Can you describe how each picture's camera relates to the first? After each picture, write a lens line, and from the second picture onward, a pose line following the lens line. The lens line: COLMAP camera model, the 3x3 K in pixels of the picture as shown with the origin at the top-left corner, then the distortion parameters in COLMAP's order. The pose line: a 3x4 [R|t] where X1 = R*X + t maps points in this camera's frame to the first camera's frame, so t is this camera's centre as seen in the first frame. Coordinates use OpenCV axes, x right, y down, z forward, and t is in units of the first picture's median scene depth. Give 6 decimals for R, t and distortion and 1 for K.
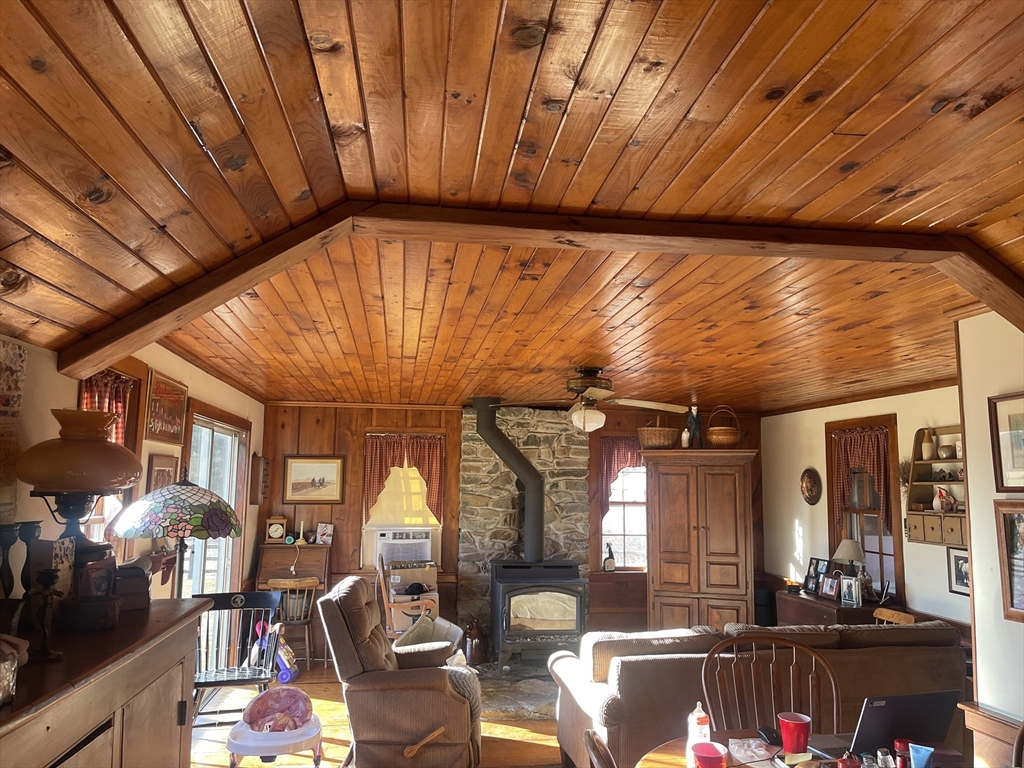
lens RADIAL K [[746.7, 0, 519.7], [0, 746.7, 391.7], [0, 0, 1]] dist [0.008690, 0.001103]
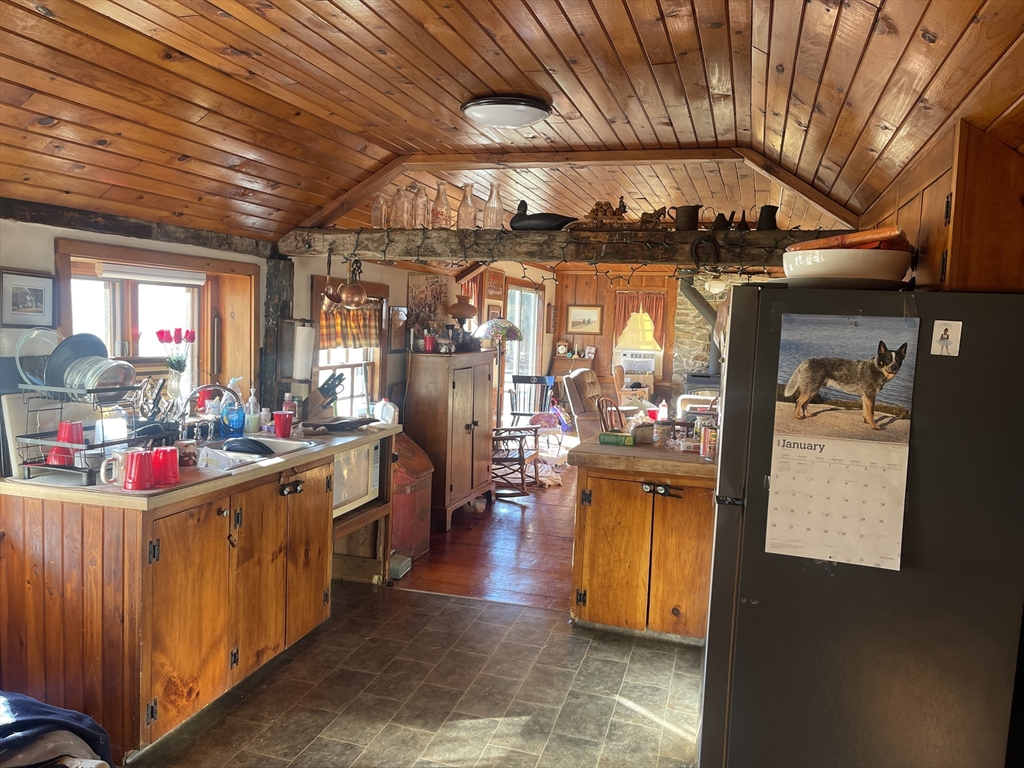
lens RADIAL K [[770.1, 0, 510.3], [0, 770.1, 385.6], [0, 0, 1]] dist [0.004761, 0.000148]
pose [[0.895773, 0.054450, -0.441164, 0.328161], [0.031898, 0.982037, 0.185973, -0.058796], [0.443366, -0.180662, 0.877945, -0.571320]]
